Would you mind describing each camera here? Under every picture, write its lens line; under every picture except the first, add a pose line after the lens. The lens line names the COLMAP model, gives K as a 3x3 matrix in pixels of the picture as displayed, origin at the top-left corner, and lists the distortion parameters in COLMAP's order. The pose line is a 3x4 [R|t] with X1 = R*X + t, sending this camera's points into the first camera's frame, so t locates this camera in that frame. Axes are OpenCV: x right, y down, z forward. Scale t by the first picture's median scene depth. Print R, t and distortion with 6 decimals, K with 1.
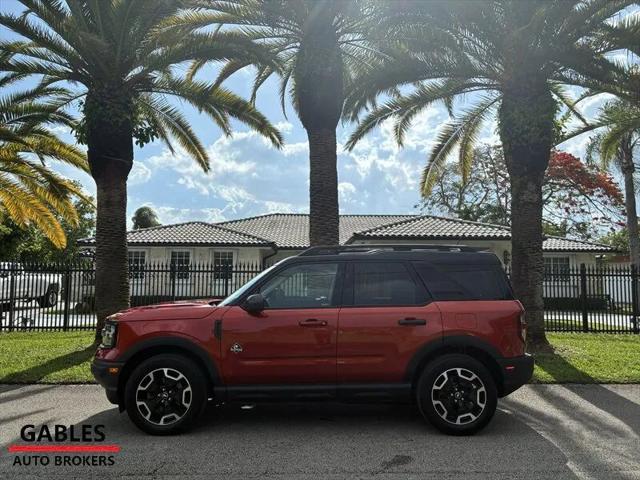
lens RADIAL K [[490.9, 0, 323.0], [0, 490.9, 237.1], [0, 0, 1]] dist [0.027299, -0.004642]
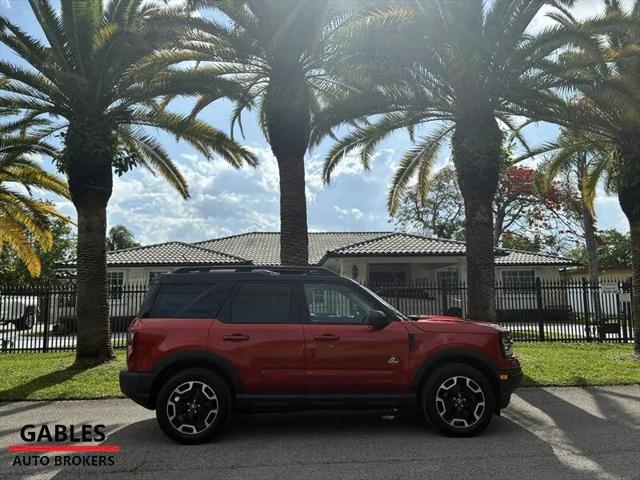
lens RADIAL K [[491.5, 0, 324.0], [0, 491.5, 237.4], [0, 0, 1]] dist [0.027335, -0.004307]
pose [[0.999030, -0.014709, 0.041499, 0.018800], [0.016005, 0.999389, -0.031058, -0.007507], [-0.041017, 0.031692, 0.998656, -0.061096]]
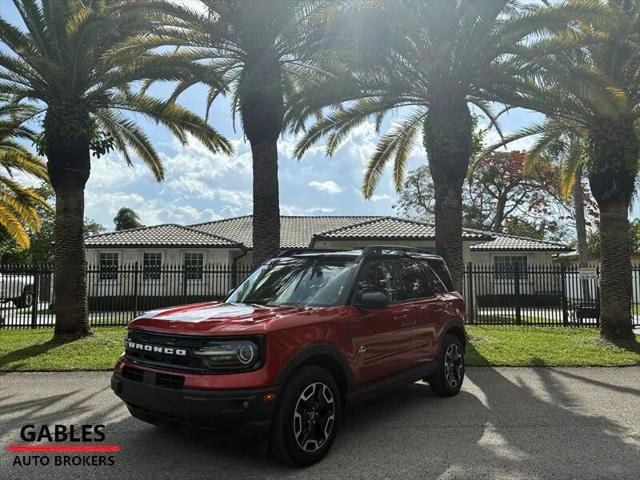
lens RADIAL K [[490.9, 0, 323.0], [0, 490.9, 237.1], [0, 0, 1]] dist [0.027299, -0.004642]
pose [[0.999824, -0.006027, 0.017778, 0.088877], [0.006016, 0.999982, 0.000697, -0.004860], [-0.017782, -0.000590, 0.999842, -0.083178]]
